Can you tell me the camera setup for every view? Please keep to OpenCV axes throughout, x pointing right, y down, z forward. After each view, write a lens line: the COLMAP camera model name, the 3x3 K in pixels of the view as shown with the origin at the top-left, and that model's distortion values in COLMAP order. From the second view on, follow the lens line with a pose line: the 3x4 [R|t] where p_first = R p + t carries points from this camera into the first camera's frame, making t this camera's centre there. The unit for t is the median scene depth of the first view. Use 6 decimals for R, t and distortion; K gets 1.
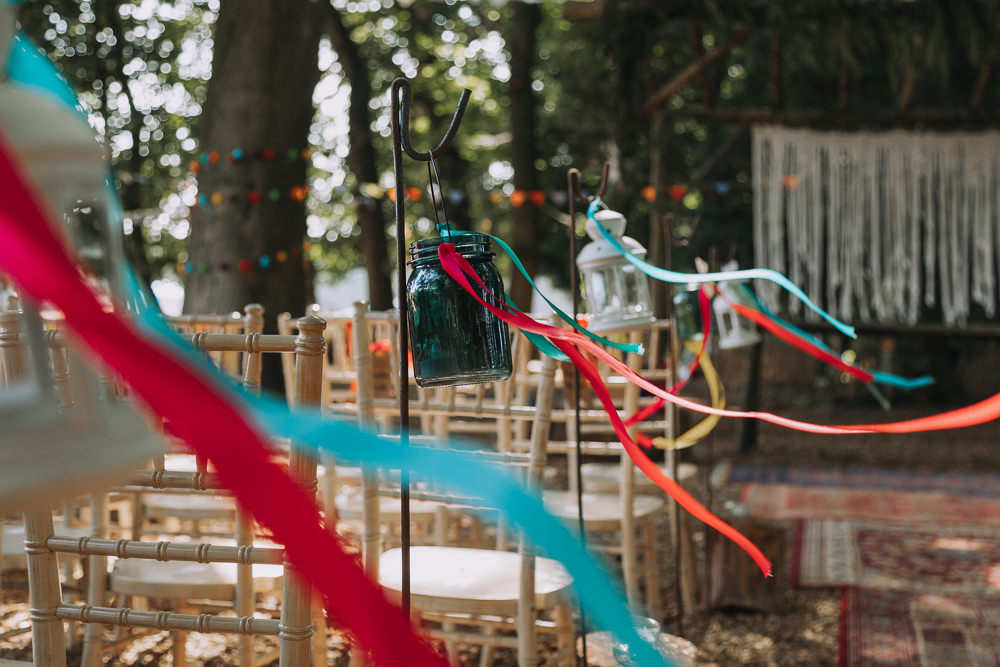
lens RADIAL K [[1583.6, 0, 500.0], [0, 1583.6, 333.2], [0, 0, 1]] dist [-0.048437, 0.000000]
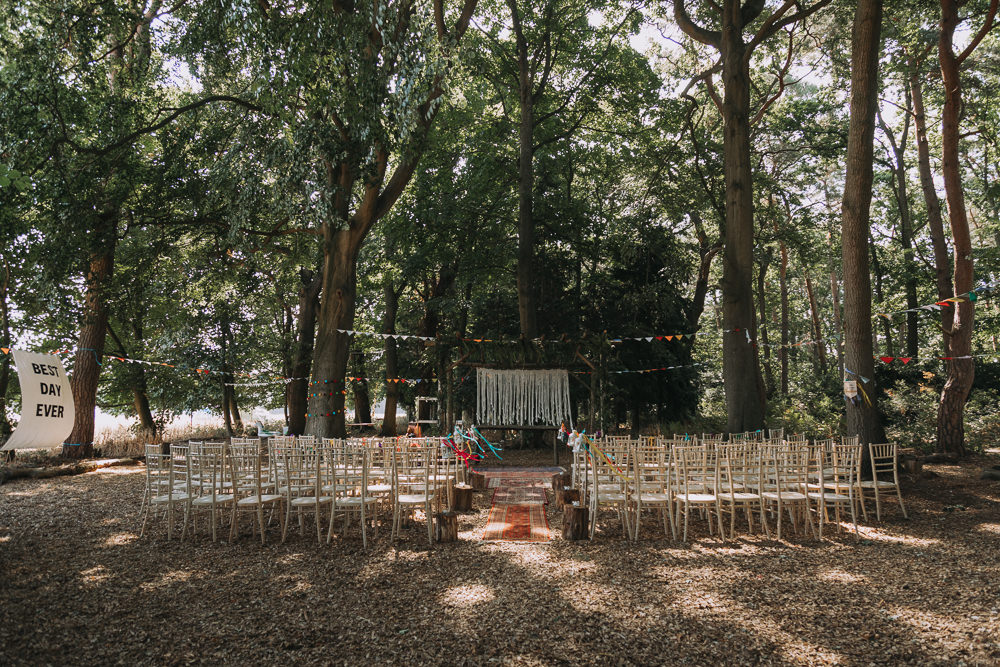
lens RADIAL K [[665.6, 0, 500.5], [0, 665.6, 334.2], [0, 0, 1]] dist [0.002814, 0.000119]
pose [[0.980810, -0.009459, 0.194737, -0.073246], [0.033019, 0.992453, -0.118097, -0.031698], [-0.192150, 0.122261, 0.973720, -0.450366]]
